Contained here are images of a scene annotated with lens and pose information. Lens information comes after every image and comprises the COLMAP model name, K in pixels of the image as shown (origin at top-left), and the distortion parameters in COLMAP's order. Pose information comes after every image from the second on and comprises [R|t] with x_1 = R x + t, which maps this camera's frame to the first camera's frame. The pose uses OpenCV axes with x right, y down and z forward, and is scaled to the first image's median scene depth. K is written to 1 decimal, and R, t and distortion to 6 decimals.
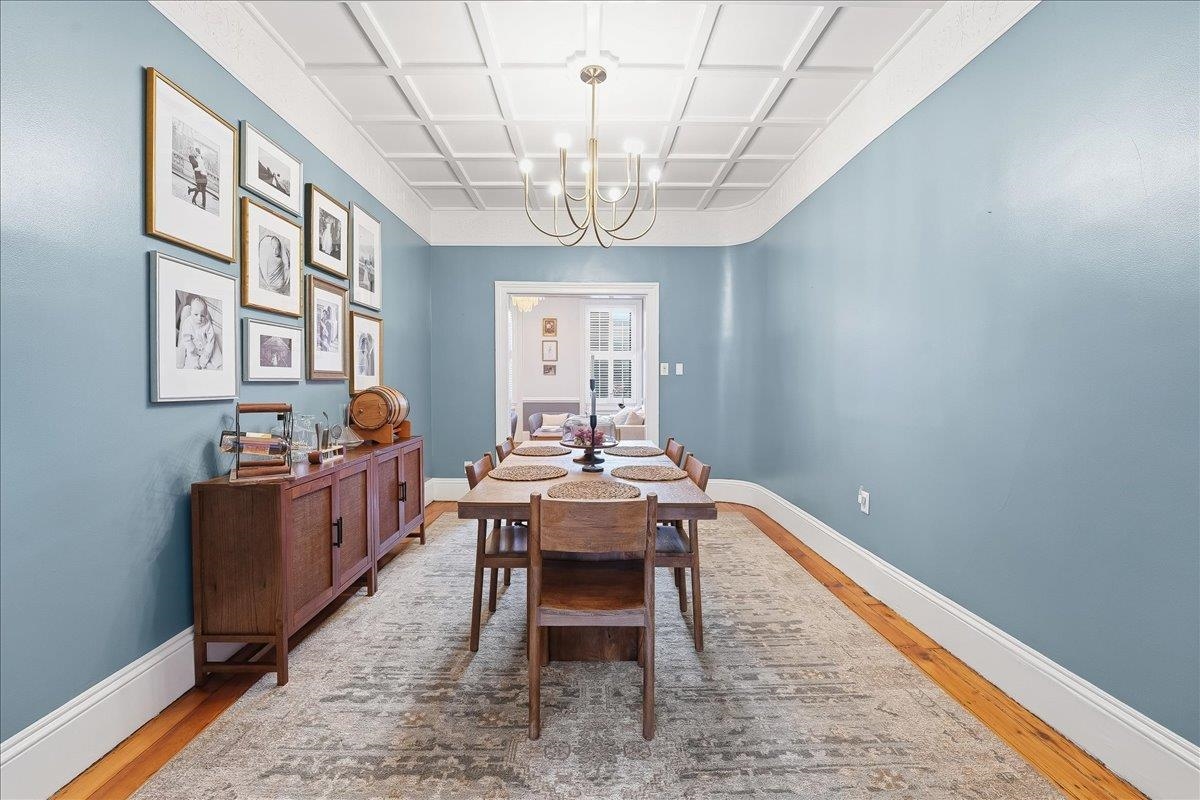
lens RADIAL K [[497.1, 0, 595.9], [0, 497.1, 395.8], [0, 0, 1]] dist [-0.018374, 0.000340]
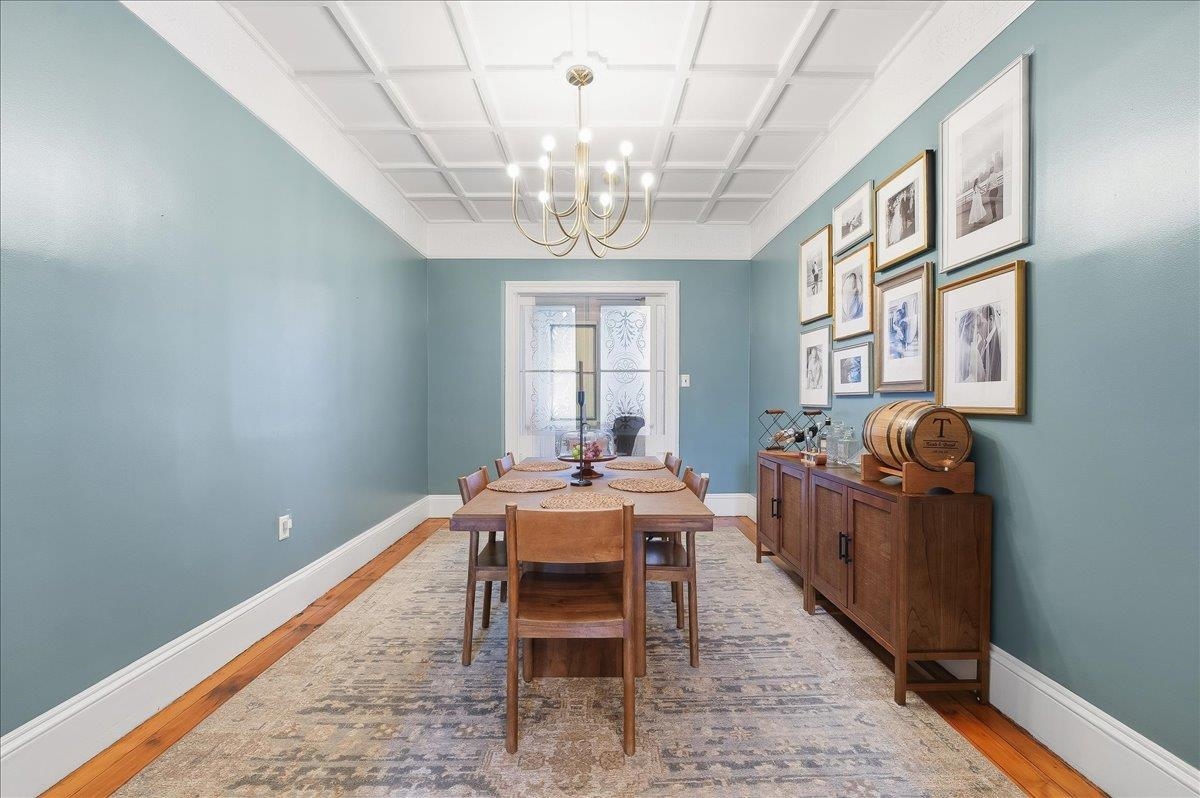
lens RADIAL K [[501.3, 0, 601.2], [0, 501.3, 412.1], [0, 0, 1]] dist [-0.021359, -0.000085]
pose [[-0.999972, 0.000414, 0.007460, -0.051437], [0.000804, 0.998633, 0.052269, -0.048529], [-0.007428, 0.052273, -0.998605, 2.088000]]
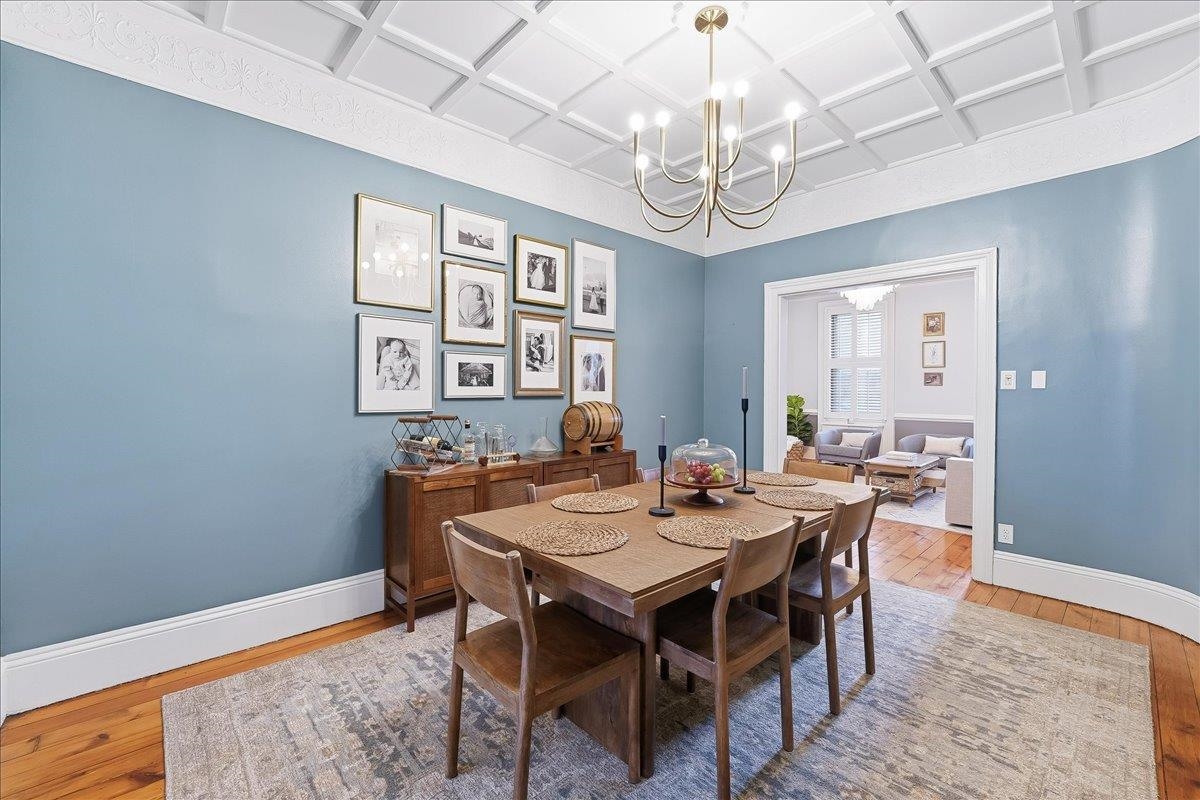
lens RADIAL K [[497.1, 0, 595.9], [0, 497.1, 395.8], [0, 0, 1]] dist [-0.018374, 0.000340]
pose [[0.665396, 0.010455, -0.746417, 0.491266], [-0.023835, 0.999690, -0.007245, -0.030365], [0.746110, 0.022612, 0.665439, 0.355187]]
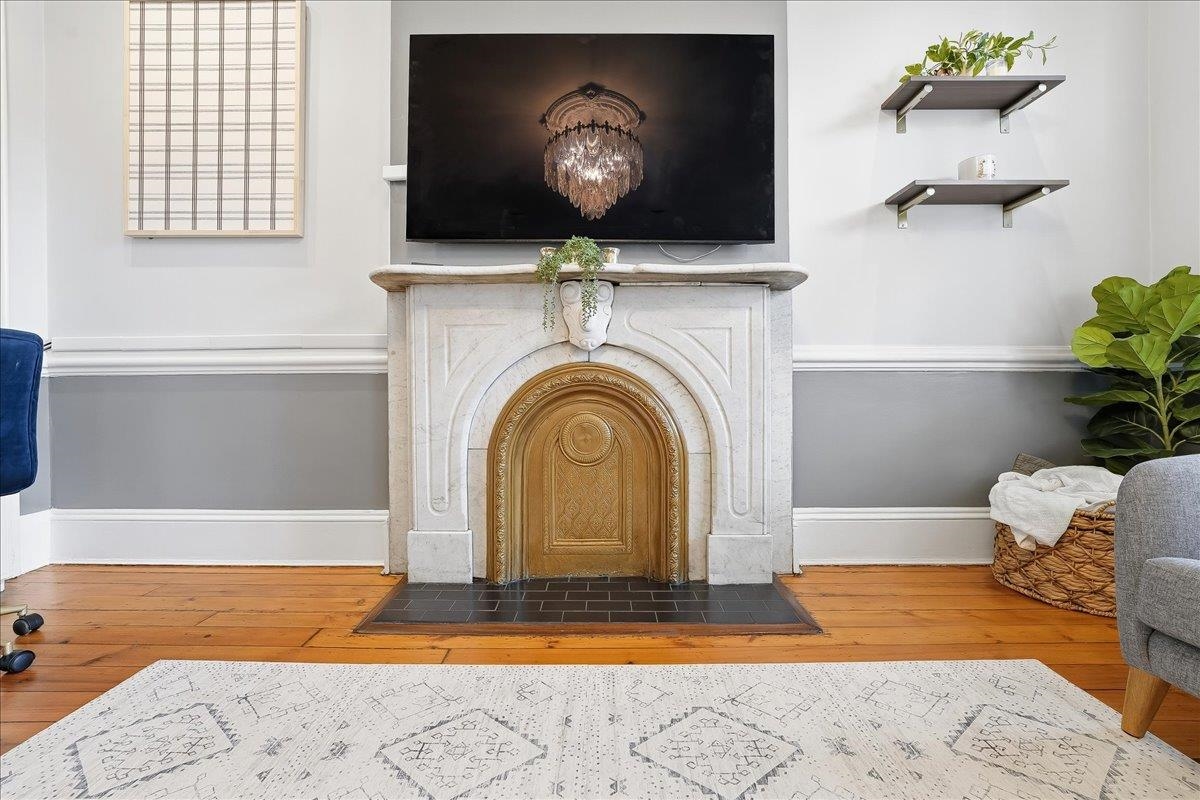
lens RADIAL K [[492.3, 0, 595.7], [0, 492.3, 400.8], [0, 0, 1]] dist [-0.015315, 0.000041]
pose [[-0.023699, 0.012708, -0.999638, -0.433502], [-0.023667, 0.999632, 0.013269, 0.096345], [0.999439, 0.023973, -0.023390, 2.855573]]
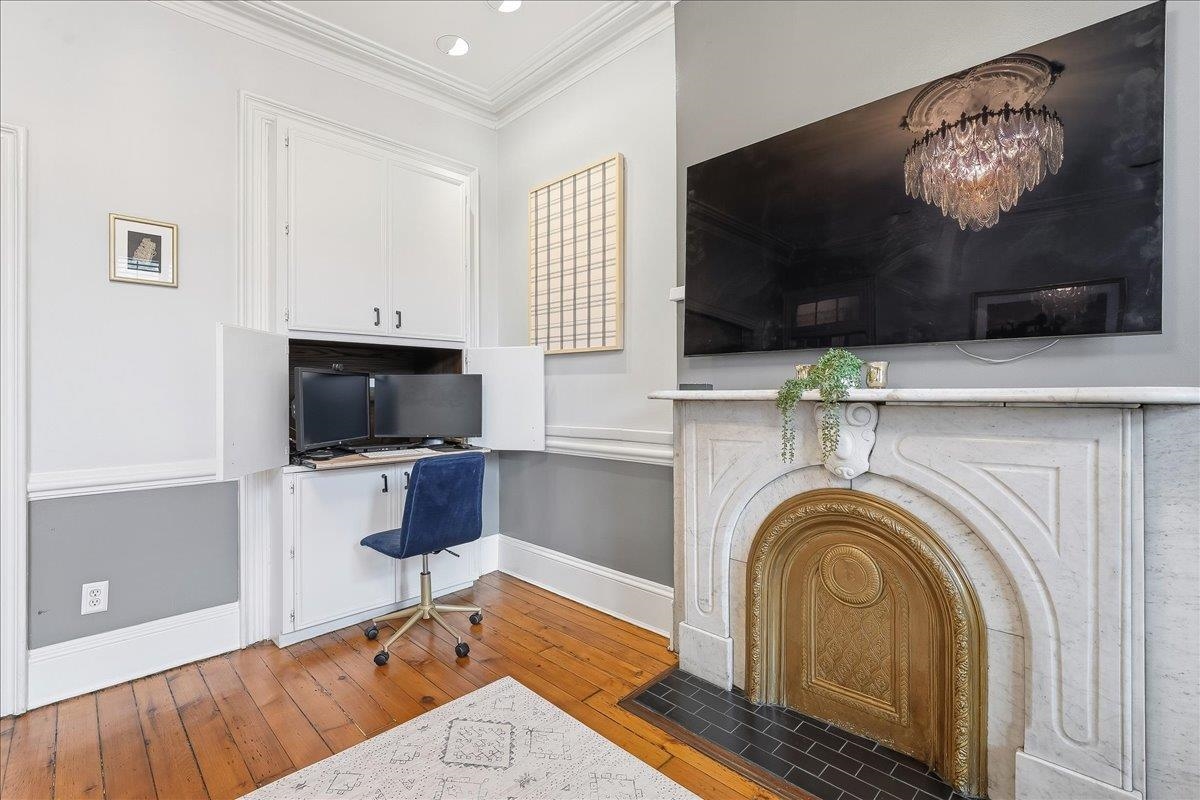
lens RADIAL K [[539.4, 0, 595.8], [0, 539.4, 394.9], [0, 0, 1]] dist [-0.013386, 0.004195]
pose [[-0.722759, 0.006142, -0.691073, -0.441013], [-0.012315, 0.999687, 0.021764, -0.076734], [0.690990, 0.024241, -0.722457, 3.088301]]
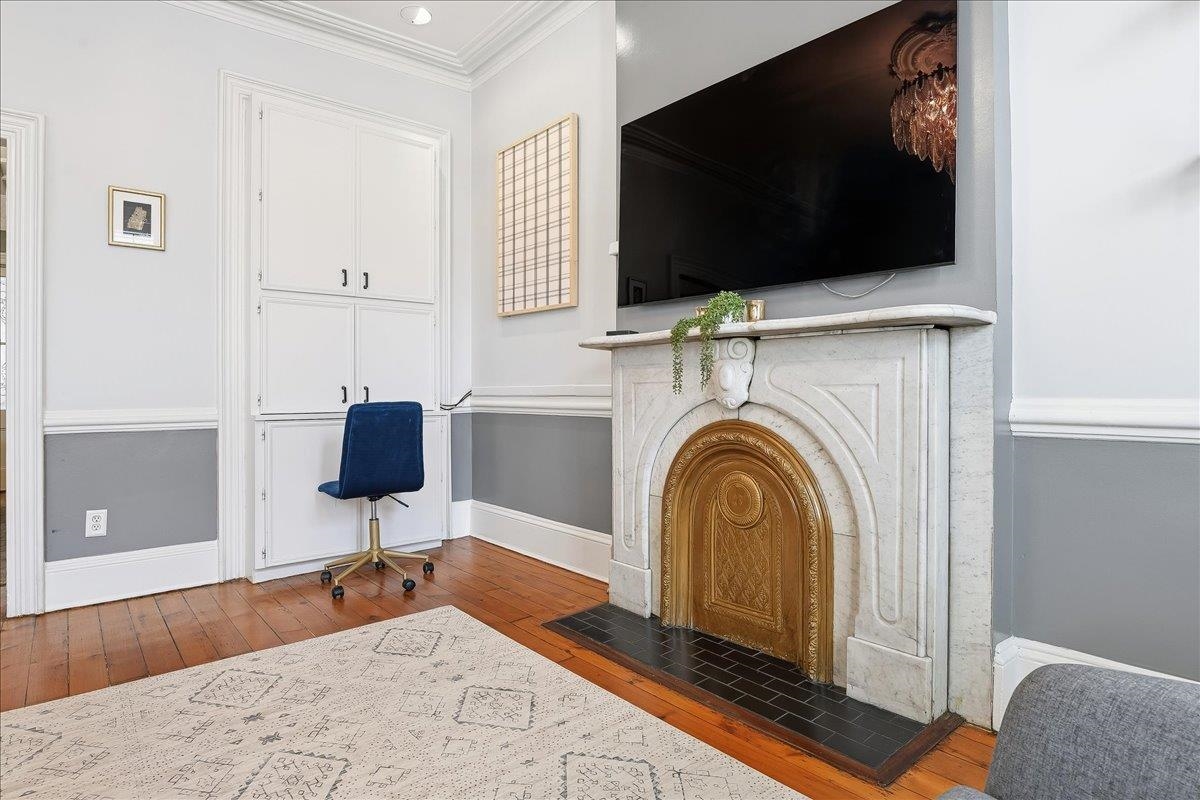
lens RADIAL K [[645.8, 0, 594.1], [0, 645.8, 392.3], [0, 0, 1]] dist [-0.022053, 0.000132]
pose [[-0.779028, 0.006244, -0.626958, -0.431794], [-0.012454, 0.999599, 0.025430, -0.005823], [0.626866, 0.027619, -0.778638, 3.382201]]
